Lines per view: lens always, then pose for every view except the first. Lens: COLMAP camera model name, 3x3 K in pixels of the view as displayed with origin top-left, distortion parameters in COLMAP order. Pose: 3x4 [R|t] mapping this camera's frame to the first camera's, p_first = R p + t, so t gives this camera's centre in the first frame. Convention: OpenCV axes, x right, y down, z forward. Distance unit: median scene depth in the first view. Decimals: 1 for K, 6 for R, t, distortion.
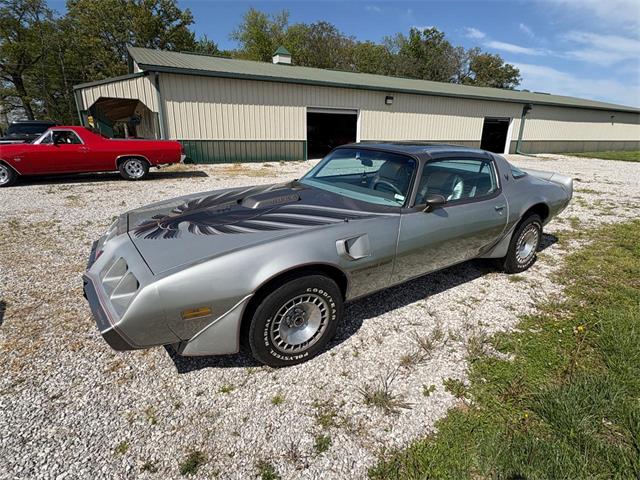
lens RADIAL K [[340.7, 0, 320.8], [0, 340.7, 237.9], [0, 0, 1]] dist [0.001282, -0.001279]
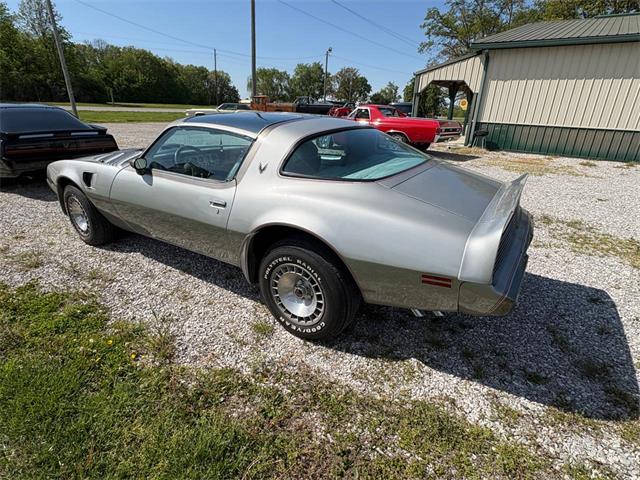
lens RADIAL K [[340.7, 0, 319.8], [0, 340.7, 241.3], [0, 0, 1]] dist [0.001282, -0.001279]
pose [[0.404996, 0.340208, -0.848668, 0.347186], [-0.301440, 0.925984, 0.227351, -0.066912], [0.863199, 0.163746, 0.477572, 0.236230]]
